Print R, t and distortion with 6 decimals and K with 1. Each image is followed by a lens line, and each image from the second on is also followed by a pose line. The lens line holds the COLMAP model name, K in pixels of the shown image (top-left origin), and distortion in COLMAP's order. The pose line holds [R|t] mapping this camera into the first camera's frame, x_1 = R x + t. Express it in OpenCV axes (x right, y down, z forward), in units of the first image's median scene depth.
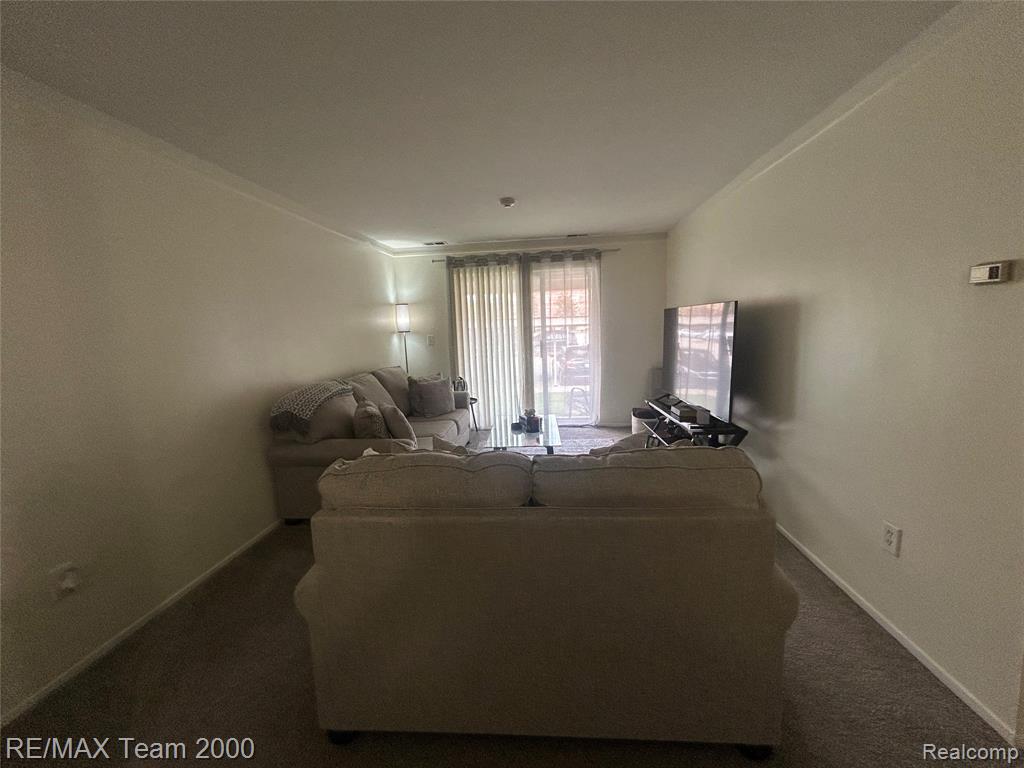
lens RADIAL K [[415.2, 0, 511.8], [0, 415.2, 380.0], [0, 0, 1]] dist [0.001336, 0.000076]
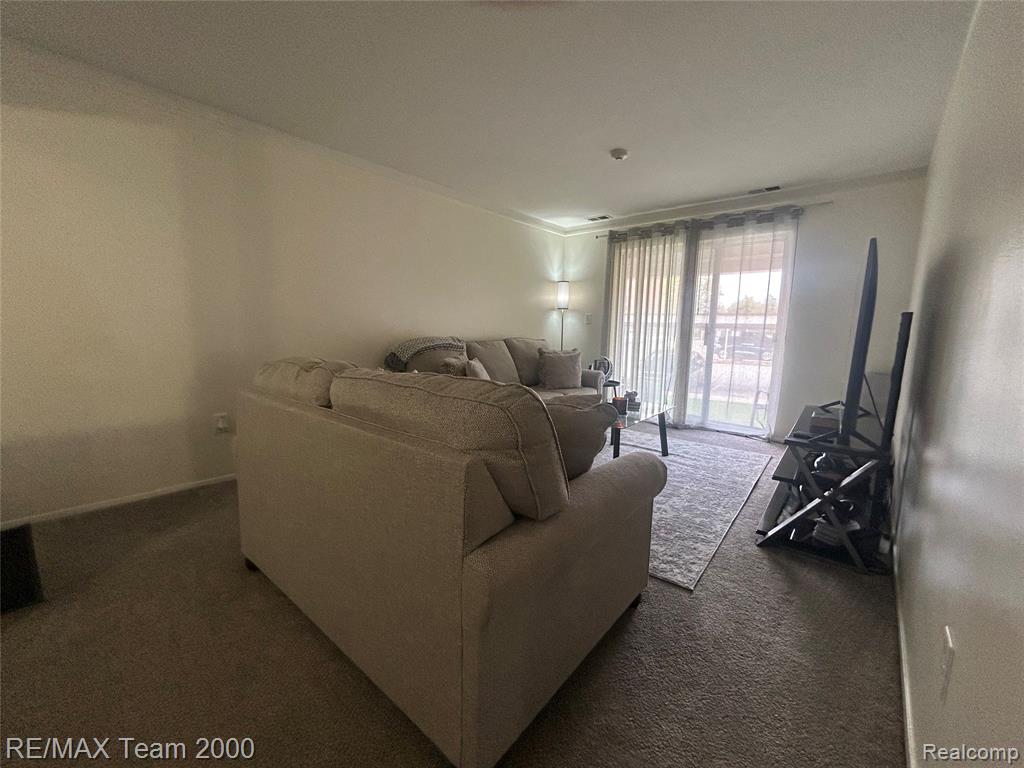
lens RADIAL K [[415.2, 0, 511.8], [0, 415.2, 380.0], [0, 0, 1]] dist [0.001336, 0.000076]
pose [[0.810086, 0.128695, -0.572012, 0.253601], [-0.128195, 0.990885, 0.041385, 0.032097], [0.572124, 0.039803, 0.819201, 0.100405]]
